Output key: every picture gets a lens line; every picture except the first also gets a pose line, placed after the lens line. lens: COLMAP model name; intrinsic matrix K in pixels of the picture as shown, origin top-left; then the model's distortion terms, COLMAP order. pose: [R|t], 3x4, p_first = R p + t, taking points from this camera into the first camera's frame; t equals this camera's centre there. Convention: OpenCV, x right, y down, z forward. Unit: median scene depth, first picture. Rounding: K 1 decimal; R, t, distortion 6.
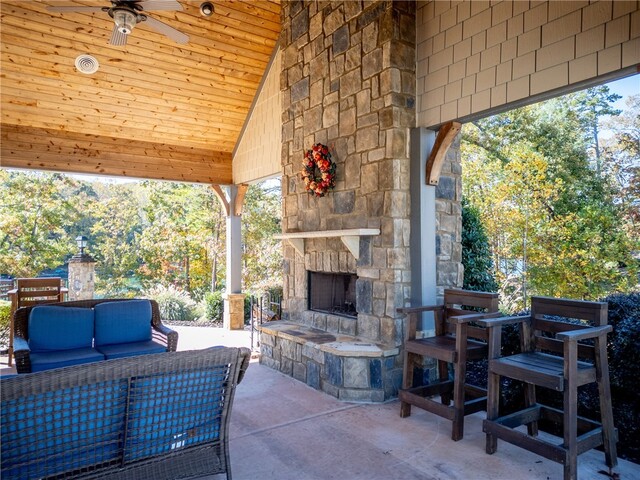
lens RADIAL K [[486.1, 0, 320.0], [0, 486.1, 240.0], [0, 0, 1]] dist [0.090637, -0.092278]
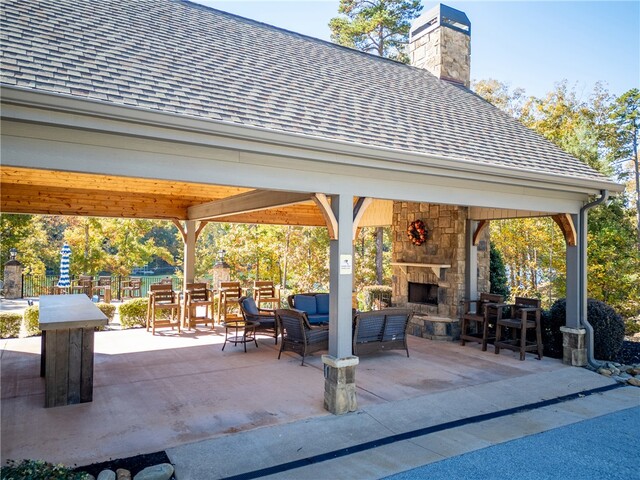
lens RADIAL K [[486.1, 0, 320.0], [0, 486.1, 240.0], [0, 0, 1]] dist [0.090637, -0.092278]
pose [[0.997350, 0.019664, -0.070049, -0.293514], [-0.019863, 0.999800, -0.002138, -0.111268], [0.069993, 0.003524, 0.997541, -1.162868]]
